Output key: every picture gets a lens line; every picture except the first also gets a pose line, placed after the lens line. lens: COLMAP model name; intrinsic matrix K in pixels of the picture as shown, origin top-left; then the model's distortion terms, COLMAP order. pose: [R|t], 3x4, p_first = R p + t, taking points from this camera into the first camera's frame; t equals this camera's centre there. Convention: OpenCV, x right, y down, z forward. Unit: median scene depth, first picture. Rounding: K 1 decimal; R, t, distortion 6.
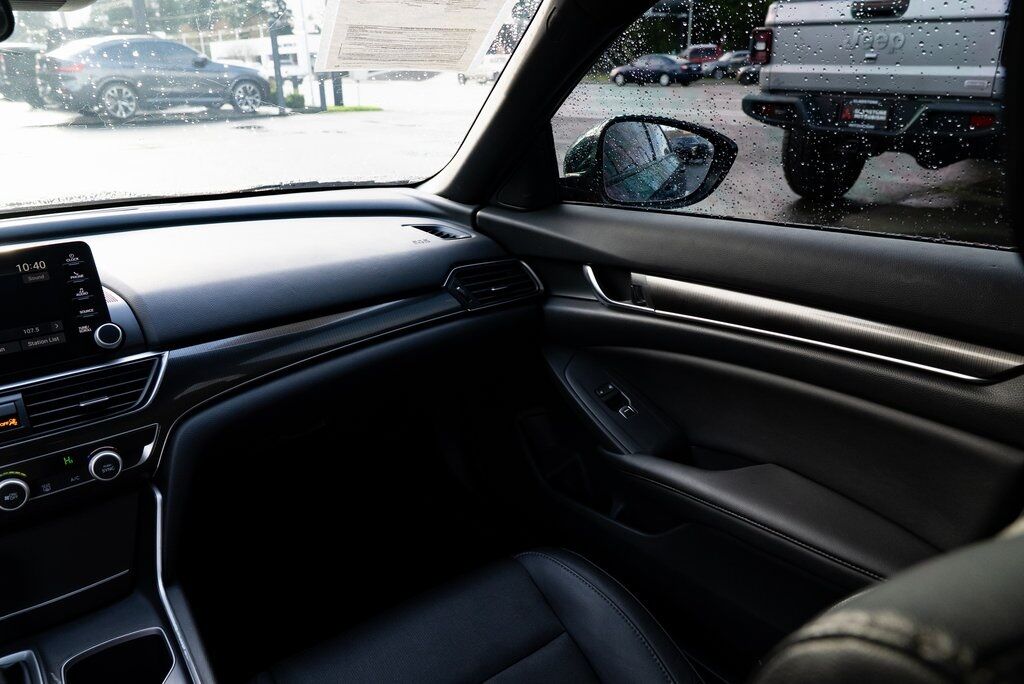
lens RADIAL K [[766.9, 0, 514.5], [0, 766.9, 340.2], [0, 0, 1]] dist [-0.016235, 0.007829]
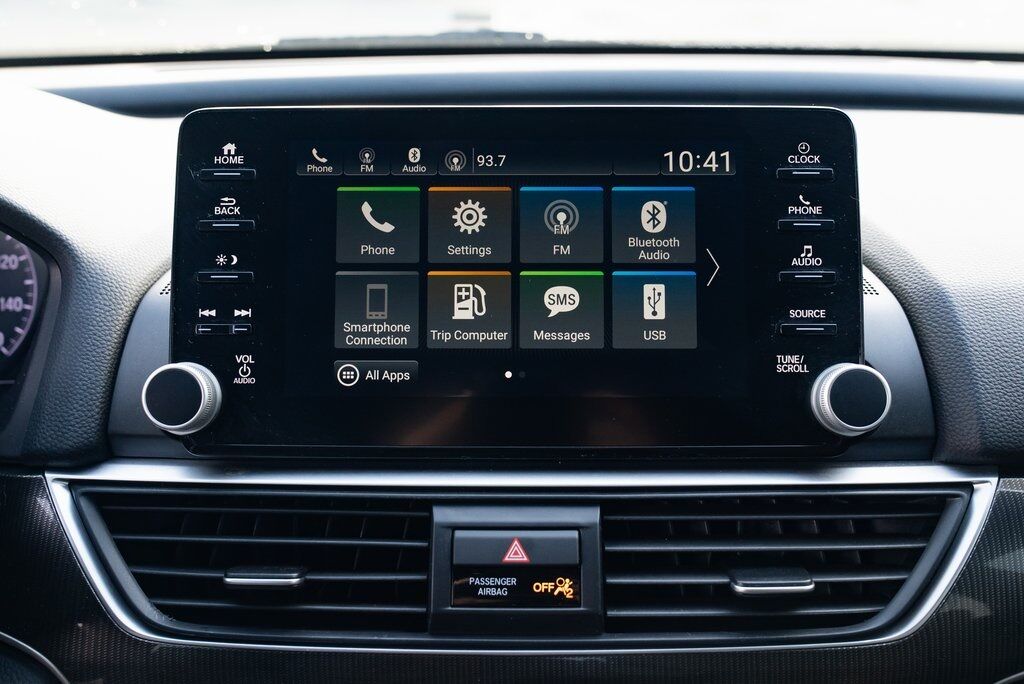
lens RADIAL K [[1086.1, 0, 512.0], [0, 1086.1, 342.0], [0, 0, 1]] dist [0.004491, 0.012768]
pose [[0.800256, 0.235923, -0.551299, -0.341328], [-0.219888, 0.970766, 0.096244, -0.037603], [0.557888, 0.044204, 0.828738, 0.451194]]
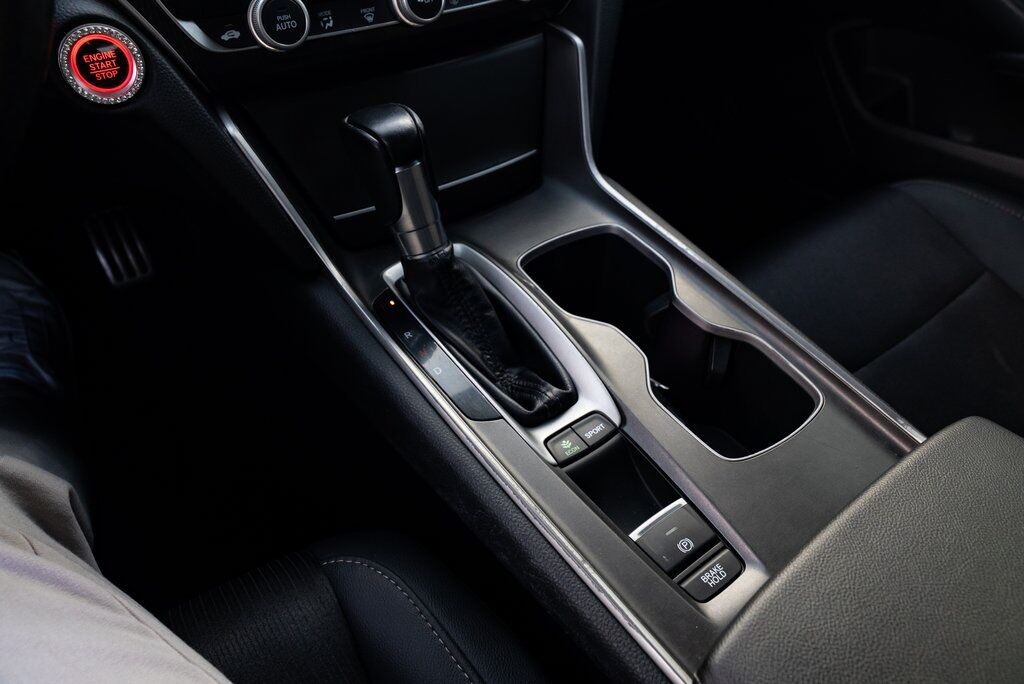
lens RADIAL K [[692.2, 0, 516.1], [0, 692.2, 340.1], [0, 0, 1]] dist [-0.053573, 0.036125]
pose [[0.998413, 0.020801, 0.052331, -0.479803], [-0.038643, 0.929027, 0.367989, 0.200791], [-0.040962, -0.369428, 0.928356, 0.306905]]
